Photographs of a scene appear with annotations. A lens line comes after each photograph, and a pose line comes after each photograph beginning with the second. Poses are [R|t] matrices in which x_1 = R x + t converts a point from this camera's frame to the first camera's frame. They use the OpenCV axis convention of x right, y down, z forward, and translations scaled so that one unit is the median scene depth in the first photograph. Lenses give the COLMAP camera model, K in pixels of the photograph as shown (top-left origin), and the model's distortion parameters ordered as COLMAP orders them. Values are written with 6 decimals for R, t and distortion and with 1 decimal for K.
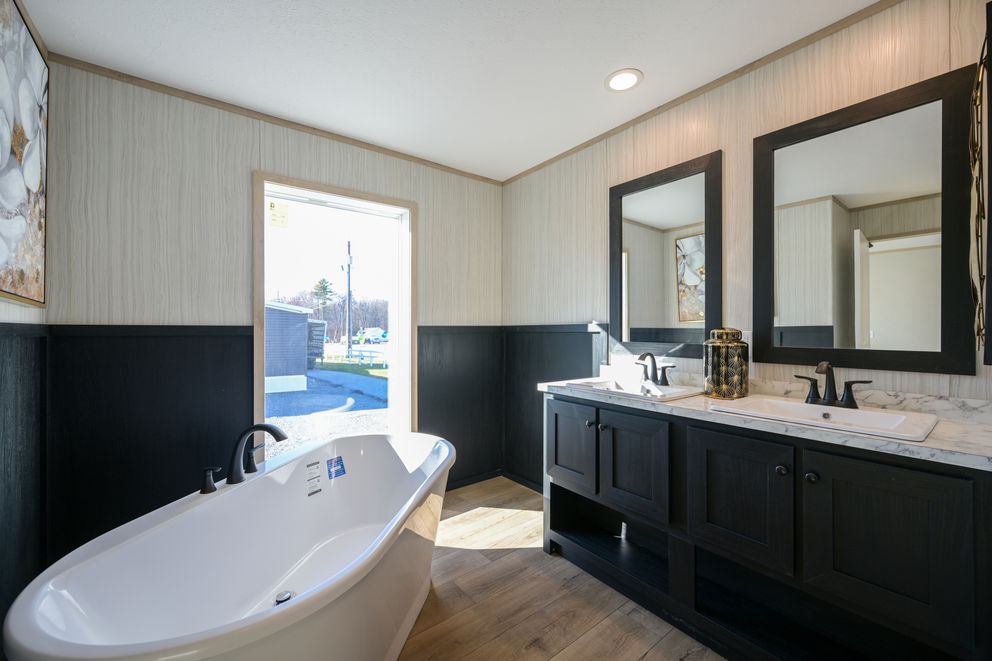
lens RADIAL K [[389.6, 0, 495.3], [0, 389.6, 330.7], [0, 0, 1]] dist [-0.001300, -0.000111]
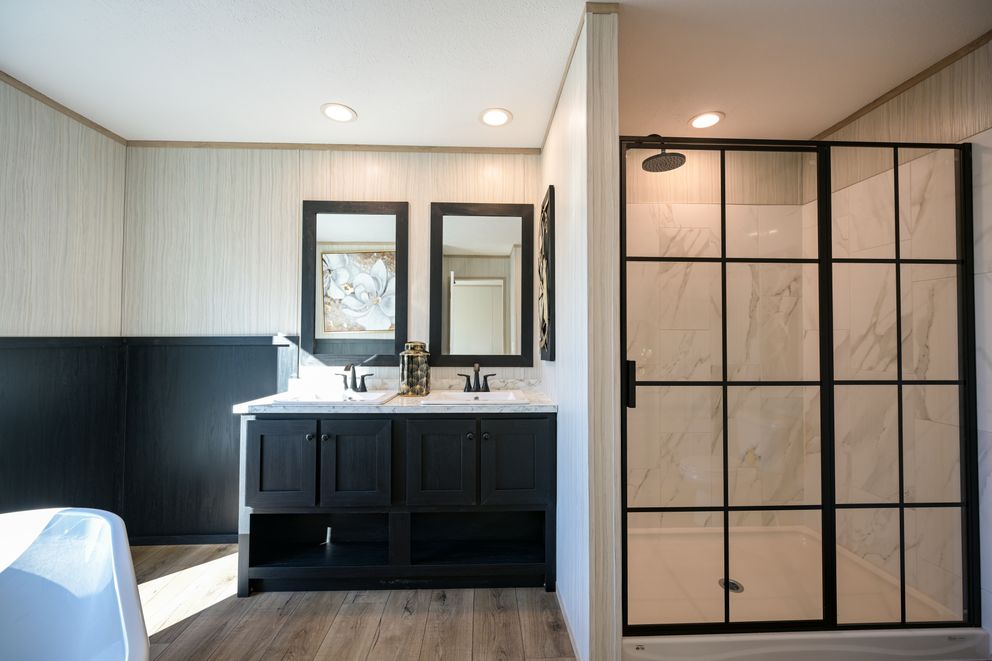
lens RADIAL K [[403.9, 0, 495.1], [0, 403.9, 330.7], [0, 0, 1]] dist [-0.001083, -0.000206]
pose [[0.584879, 0.017125, 0.810940, -0.302656], [-0.000142, 0.999779, -0.021011, -0.012994], [-0.811121, 0.012174, 0.584752, -0.002337]]
